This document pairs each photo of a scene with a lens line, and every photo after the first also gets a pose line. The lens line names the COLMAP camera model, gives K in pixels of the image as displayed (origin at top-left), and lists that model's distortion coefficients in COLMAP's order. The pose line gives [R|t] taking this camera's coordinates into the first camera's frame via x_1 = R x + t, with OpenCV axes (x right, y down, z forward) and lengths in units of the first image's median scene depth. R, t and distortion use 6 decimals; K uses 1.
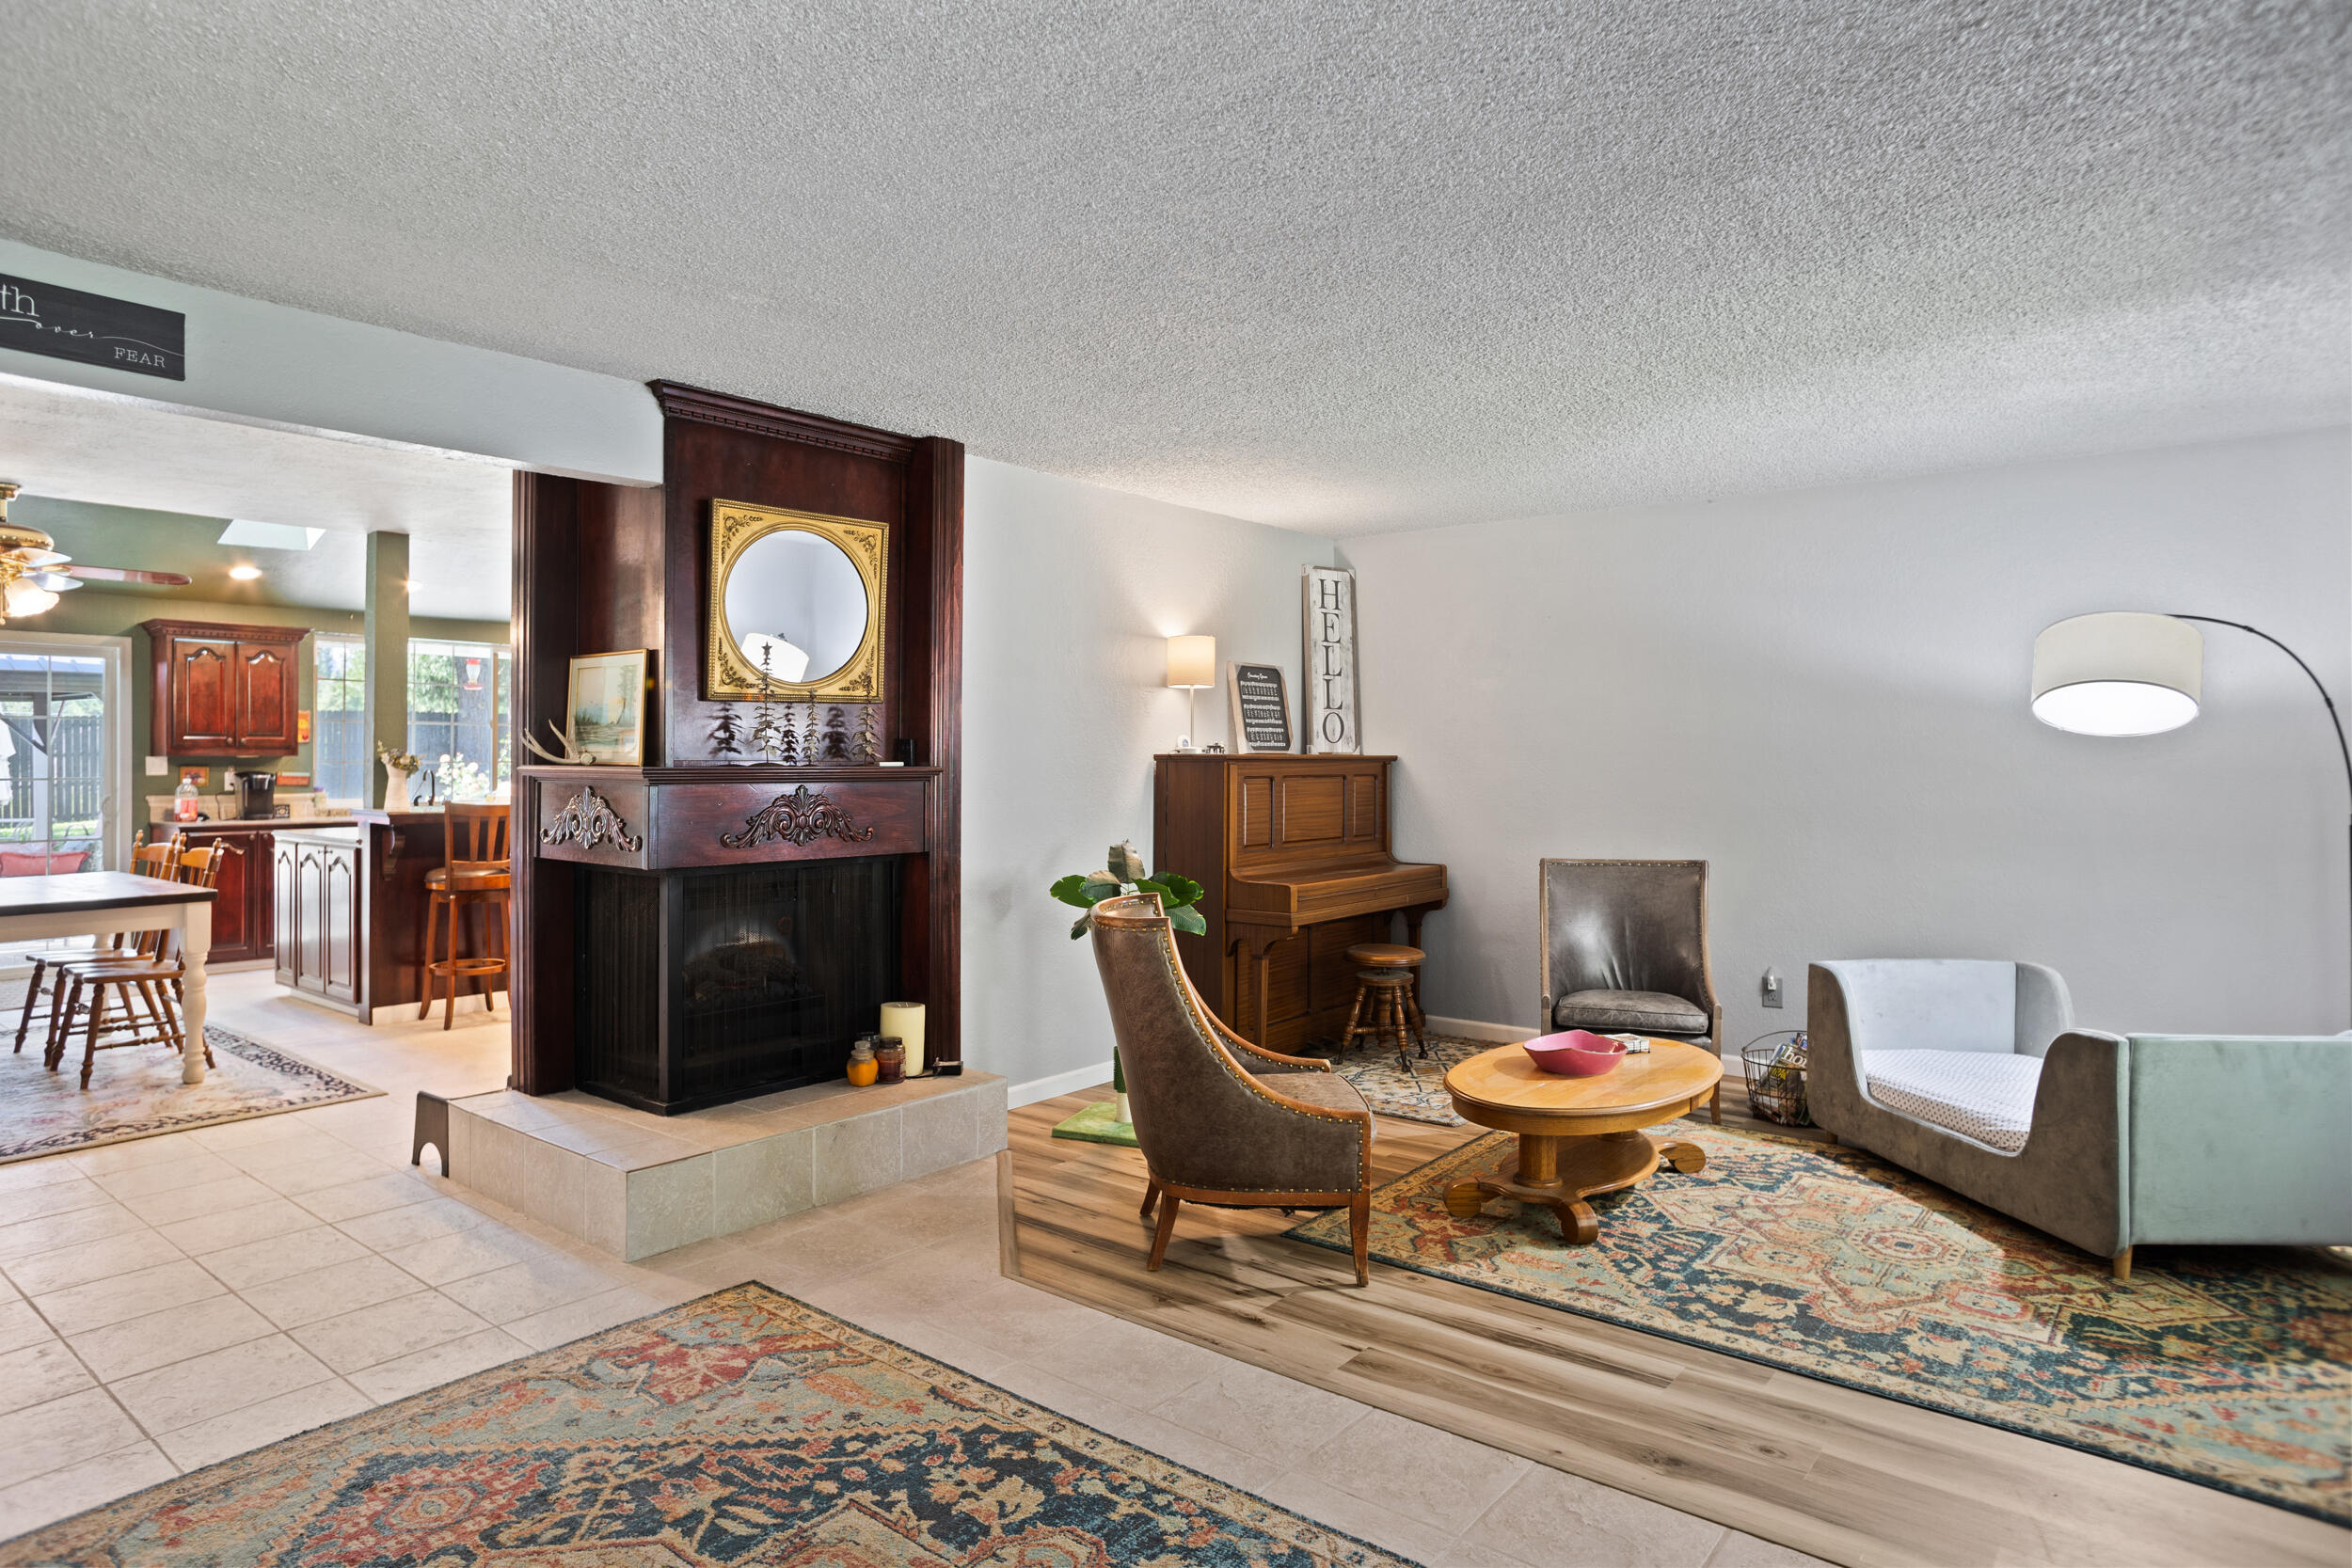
lens RADIAL K [[1321.3, 0, 1078.7], [0, 1321.3, 775.1], [0, 0, 1]] dist [-0.062157, 0.038408]
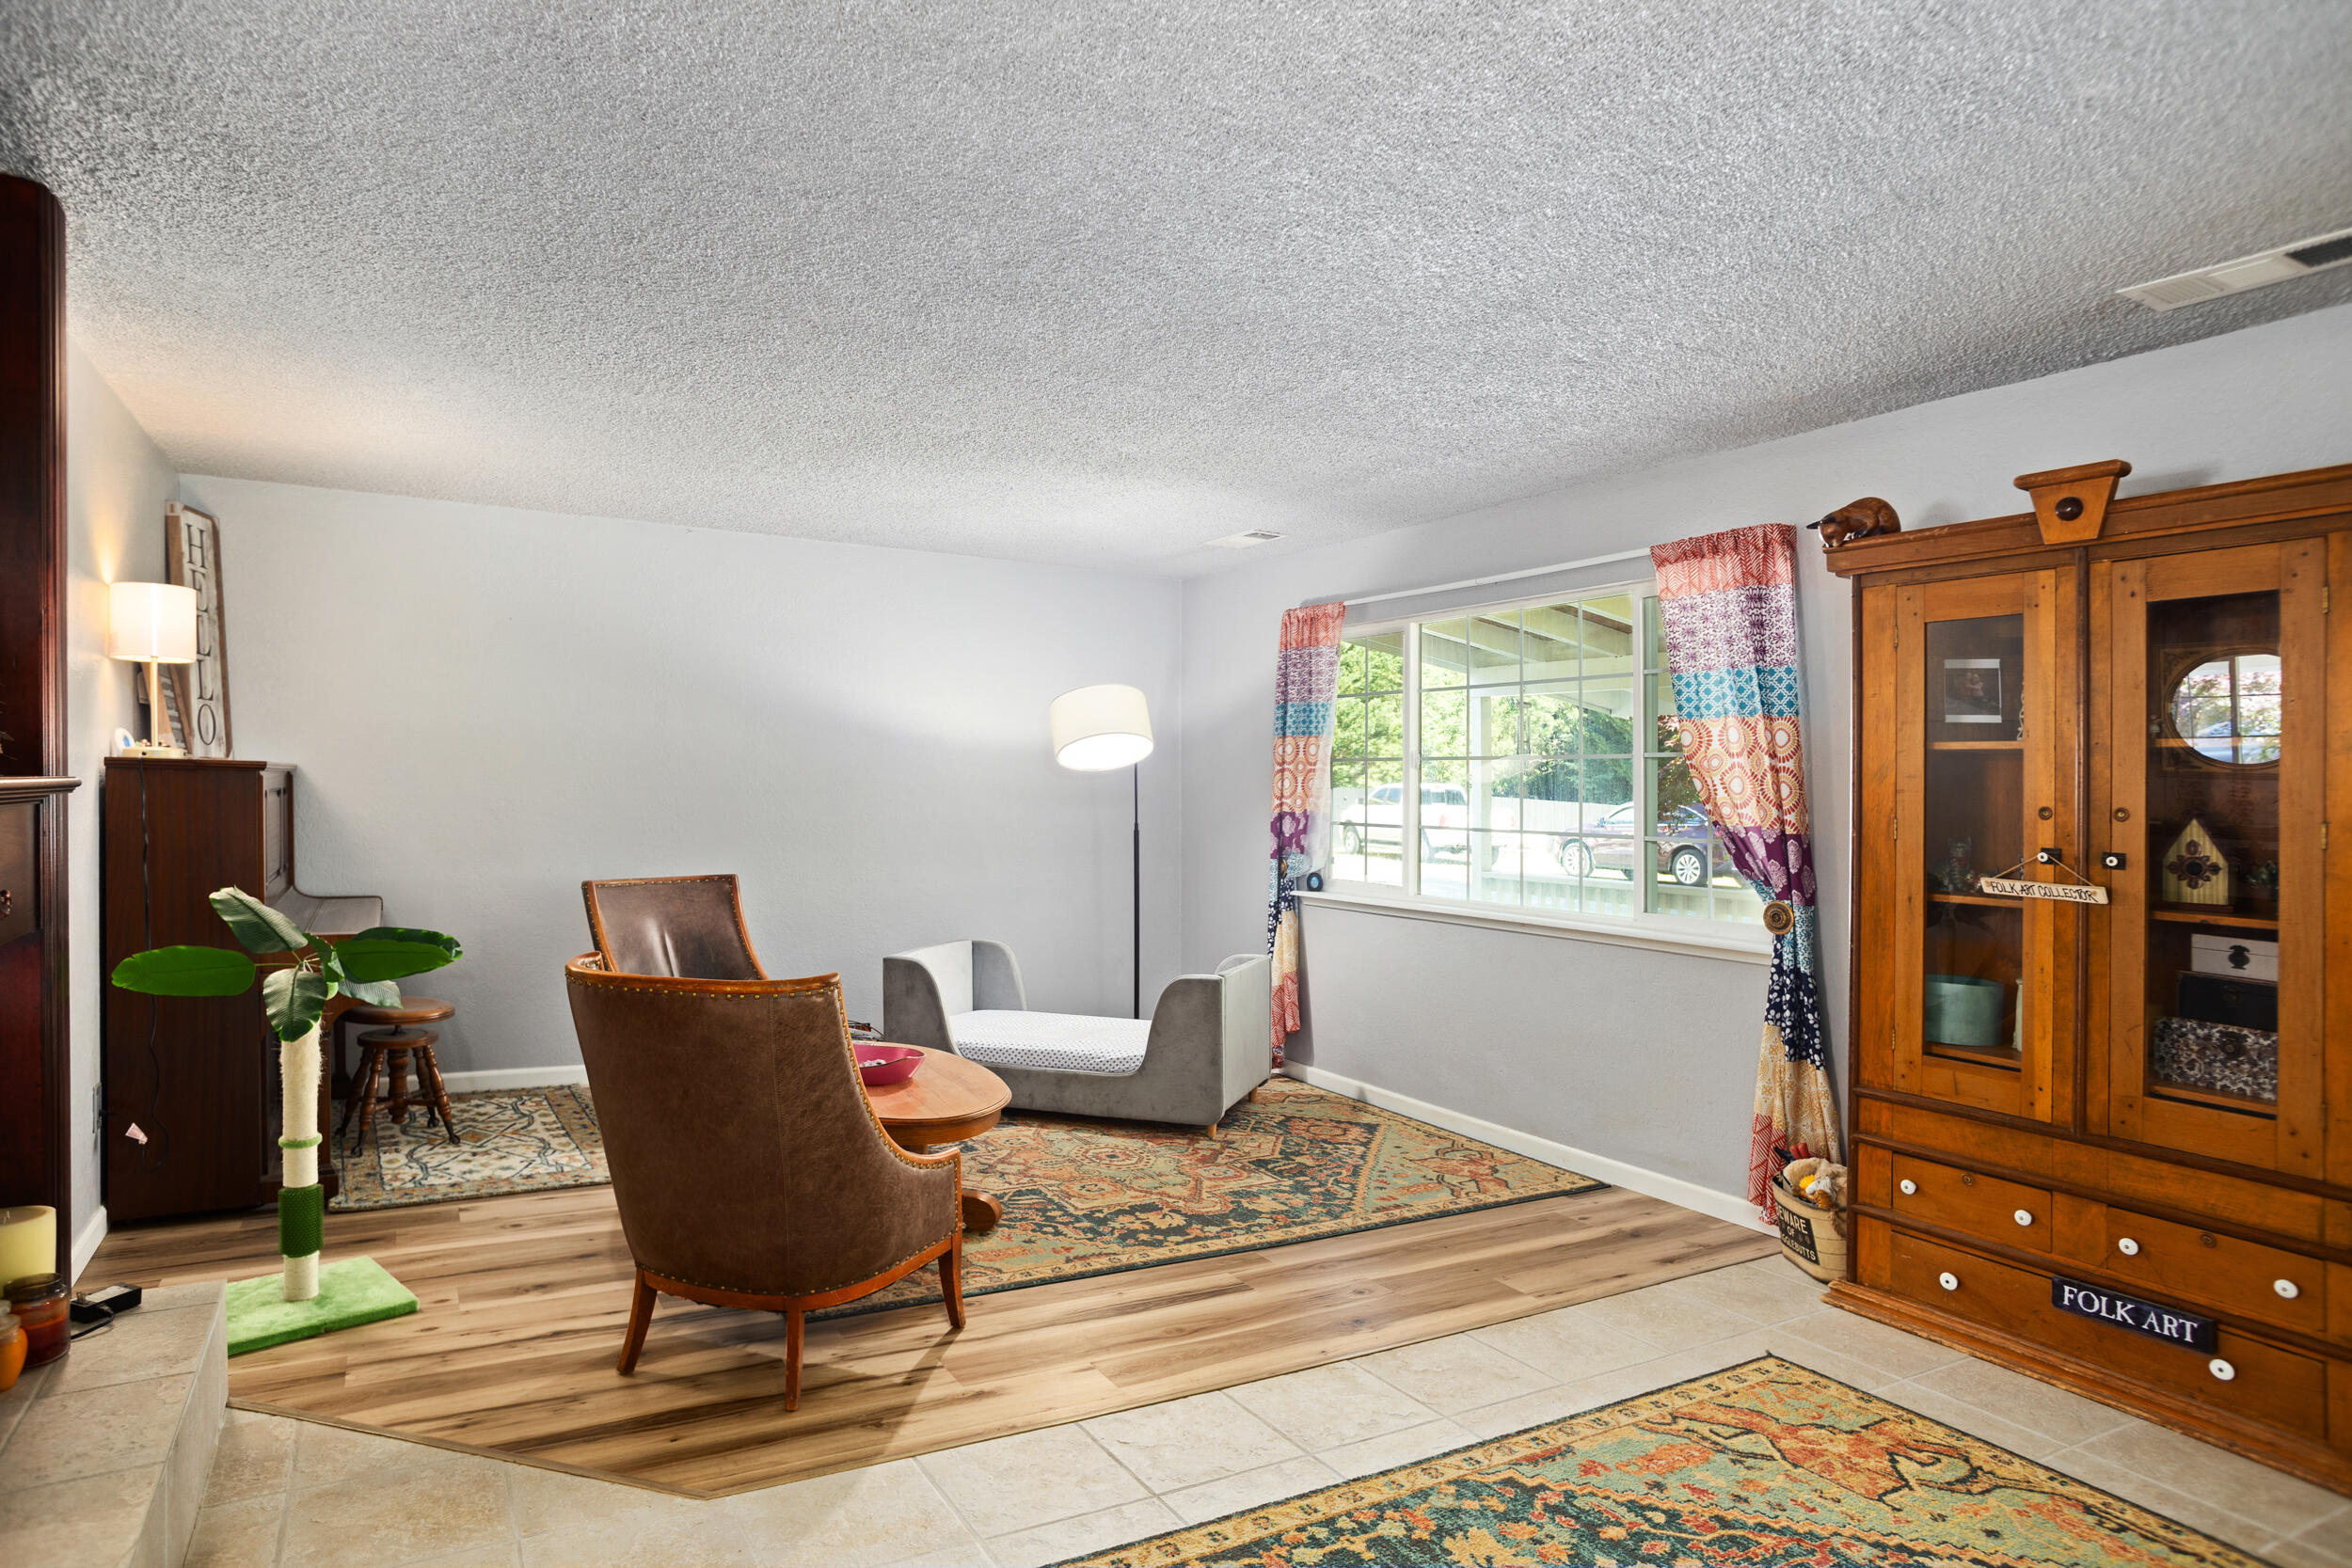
lens RADIAL K [[1321.3, 0, 1078.7], [0, 1321.3, 775.1], [0, 0, 1]] dist [-0.062157, 0.038408]
pose [[0.378038, 0.016331, 0.925646, -0.688782], [-0.012547, 0.999843, -0.012516, -0.008993], [-0.925705, -0.006883, 0.378184, 0.582225]]
